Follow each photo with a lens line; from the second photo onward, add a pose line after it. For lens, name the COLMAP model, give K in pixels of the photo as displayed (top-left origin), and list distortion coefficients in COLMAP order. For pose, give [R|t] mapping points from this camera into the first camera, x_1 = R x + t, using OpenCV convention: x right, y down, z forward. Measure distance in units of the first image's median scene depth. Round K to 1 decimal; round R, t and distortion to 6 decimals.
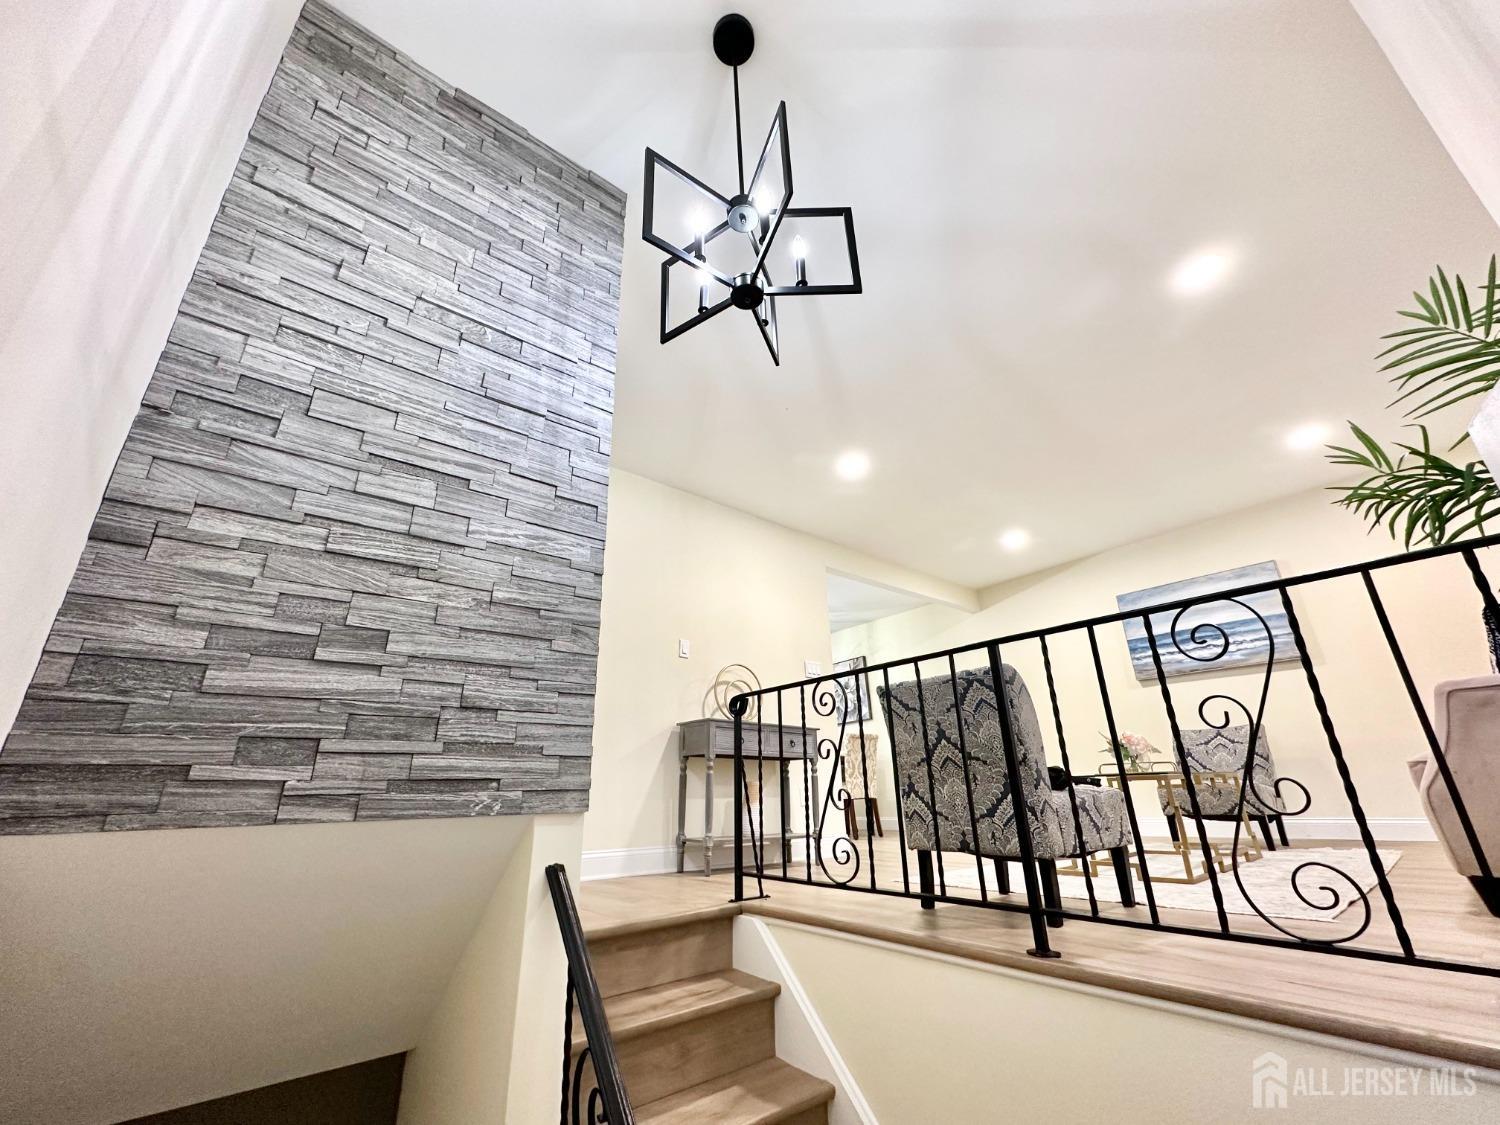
lens RADIAL K [[598.5, 0, 754.0], [0, 598.5, 565.4], [0, 0, 1]] dist [-0.002037, 0.000770]
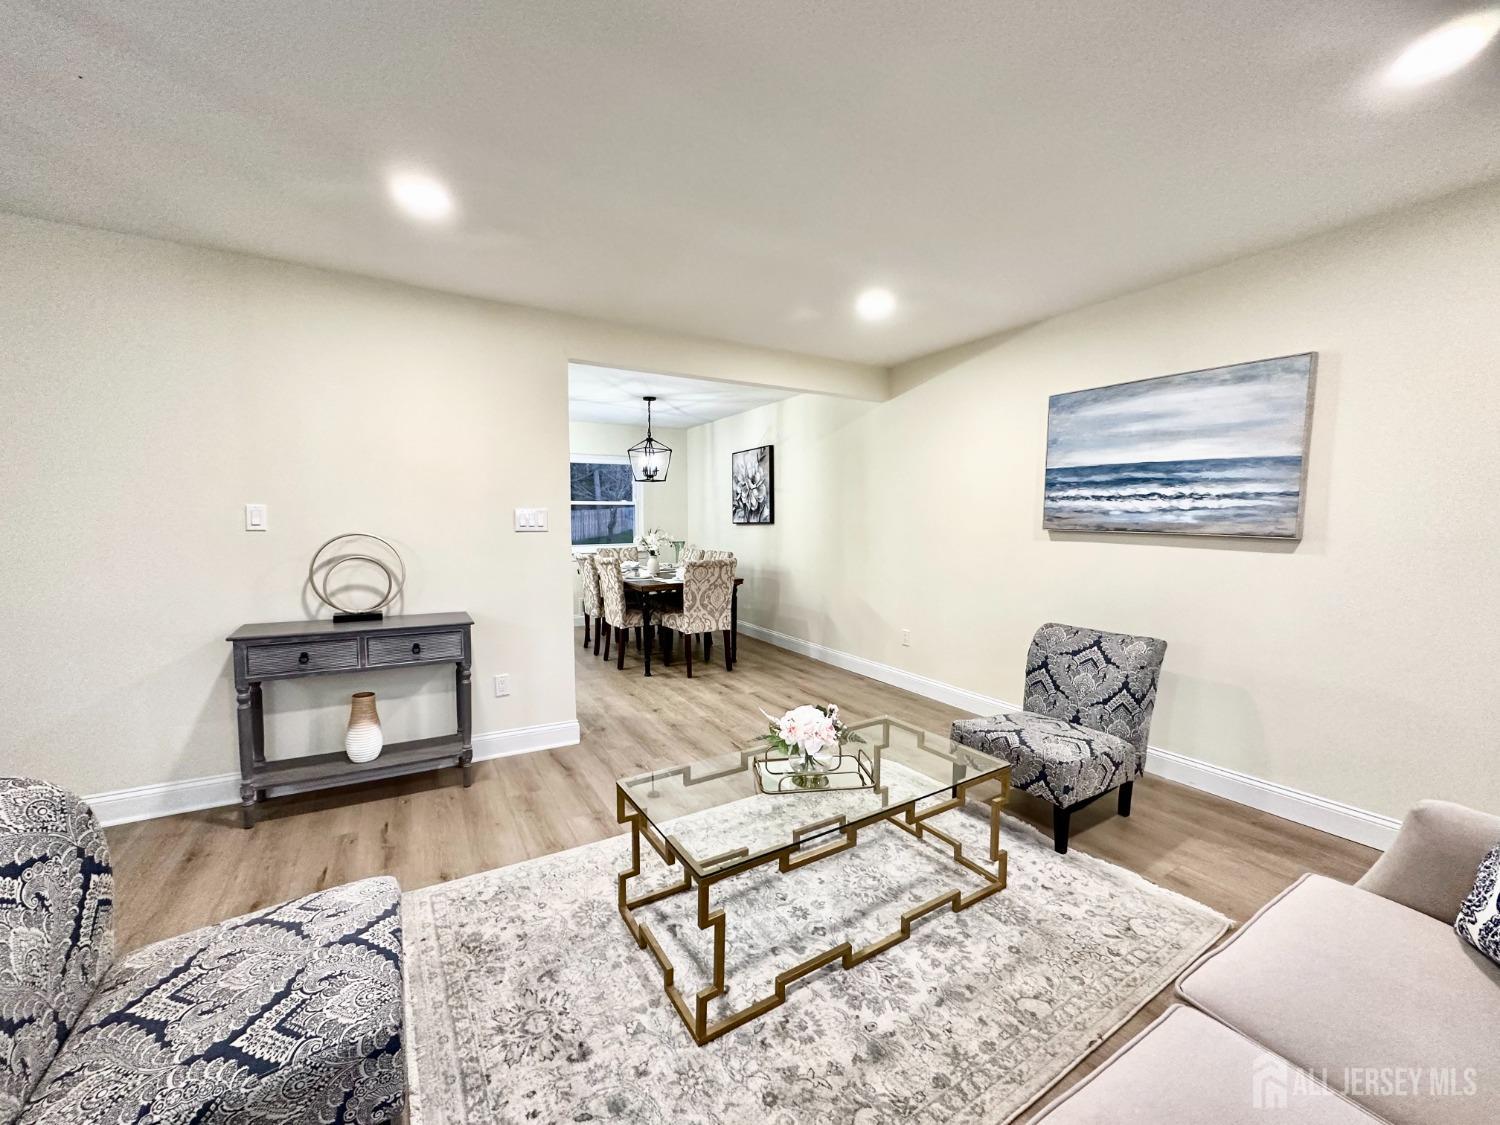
lens RADIAL K [[598.5, 0, 756.0], [0, 598.5, 566.2], [0, 0, 1]] dist [-0.002037, 0.000770]
pose [[0.987410, 0.043793, -0.151997, 0.468027], [0.028056, 0.897189, 0.440754, -0.082937], [0.155672, -0.439469, 0.884665, 0.373322]]
